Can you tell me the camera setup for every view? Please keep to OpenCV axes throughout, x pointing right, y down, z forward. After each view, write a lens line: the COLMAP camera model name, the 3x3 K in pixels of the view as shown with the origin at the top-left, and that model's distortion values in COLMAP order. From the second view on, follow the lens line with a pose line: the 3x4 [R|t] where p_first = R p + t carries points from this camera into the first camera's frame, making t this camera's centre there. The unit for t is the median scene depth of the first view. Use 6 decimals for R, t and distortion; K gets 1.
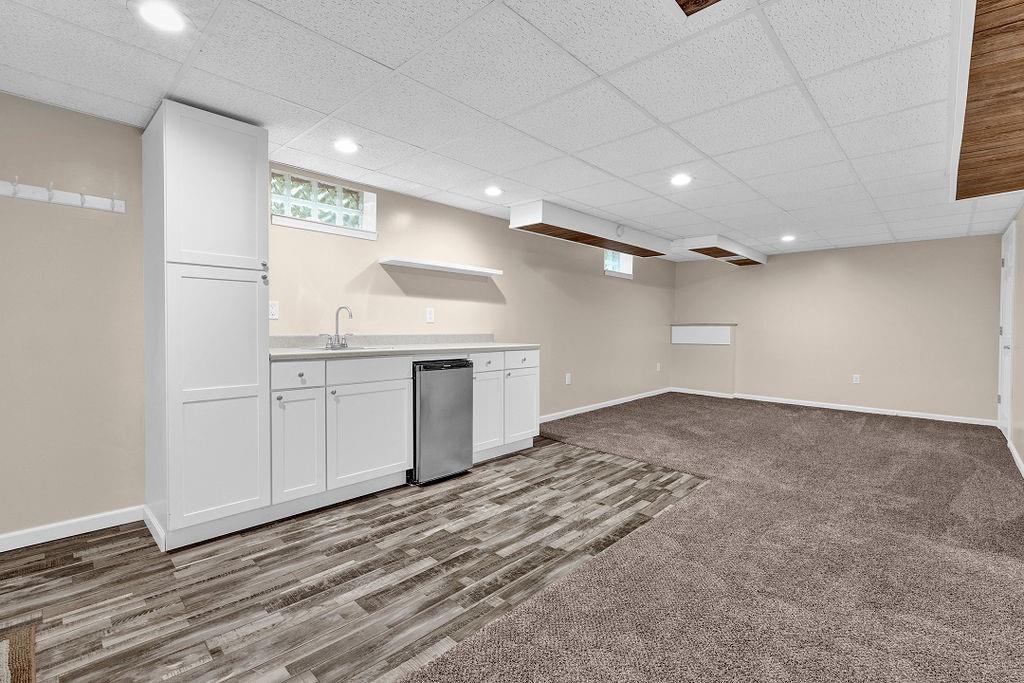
lens RADIAL K [[457.9, 0, 509.5], [0, 457.9, 340.0], [0, 0, 1]] dist [0.007166, -0.000259]
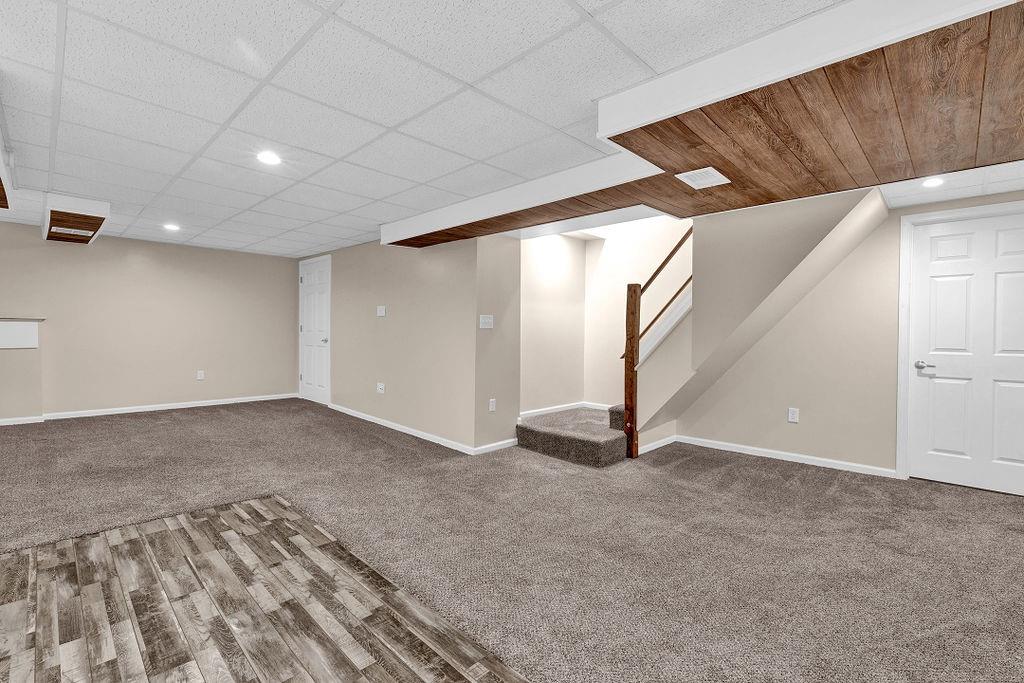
lens RADIAL K [[457.9, 0, 508.8], [0, 457.9, 339.0], [0, 0, 1]] dist [0.007166, -0.000259]
pose [[0.006682, -0.027508, 0.999599, -0.493393], [0.013932, 0.999527, 0.027413, -0.027122], [-0.999881, 0.013743, 0.007062, 0.548576]]
